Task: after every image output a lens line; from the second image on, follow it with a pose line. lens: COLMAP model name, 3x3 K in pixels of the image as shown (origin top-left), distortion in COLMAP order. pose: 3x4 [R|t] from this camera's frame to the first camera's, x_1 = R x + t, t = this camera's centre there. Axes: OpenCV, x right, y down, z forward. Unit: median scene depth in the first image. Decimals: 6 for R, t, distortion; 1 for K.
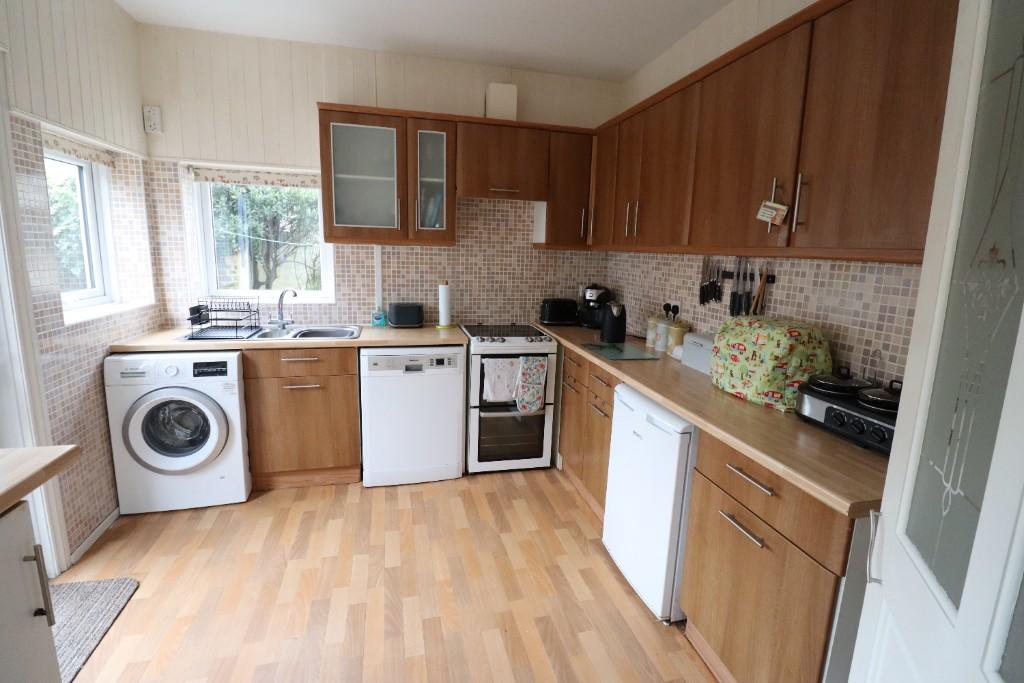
lens RADIAL K [[471.1, 0, 515.4], [0, 471.1, 331.1], [0, 0, 1]] dist [-0.000242, -0.000075]
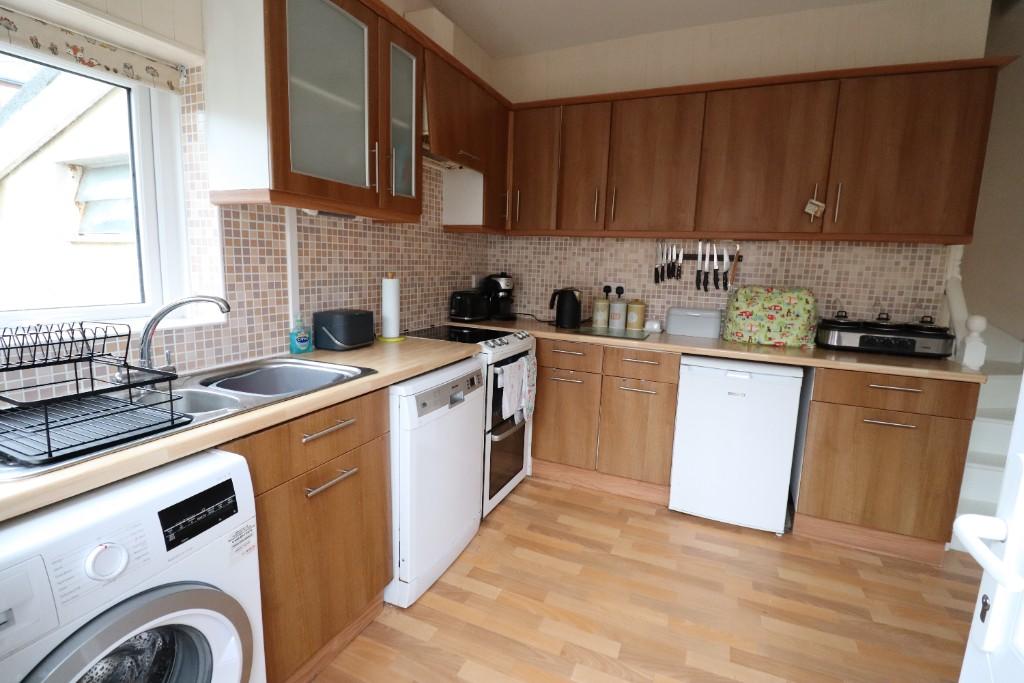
lens RADIAL K [[471.1, 0, 515.4], [0, 471.1, 331.1], [0, 0, 1]] dist [-0.000242, -0.000075]
pose [[0.617951, -0.125388, 0.776154, -0.707265], [0.121493, 0.990572, 0.063299, -0.052387], [-0.776773, 0.055182, 0.627359, 0.514612]]
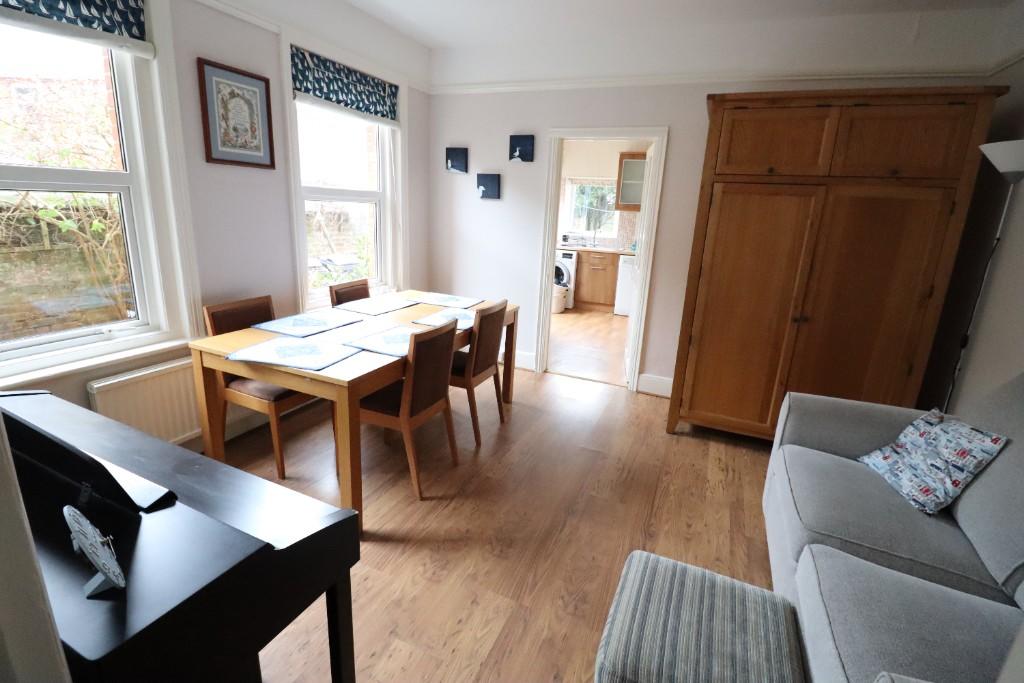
lens RADIAL K [[471.1, 0, 515.4], [0, 471.1, 331.1], [0, 0, 1]] dist [-0.000242, -0.000075]
pose [[0.789256, 0.166697, -0.591005, 0.761301], [-0.130749, 0.985998, 0.103499, 0.249003], [0.599983, -0.004414, 0.800001, -1.297485]]
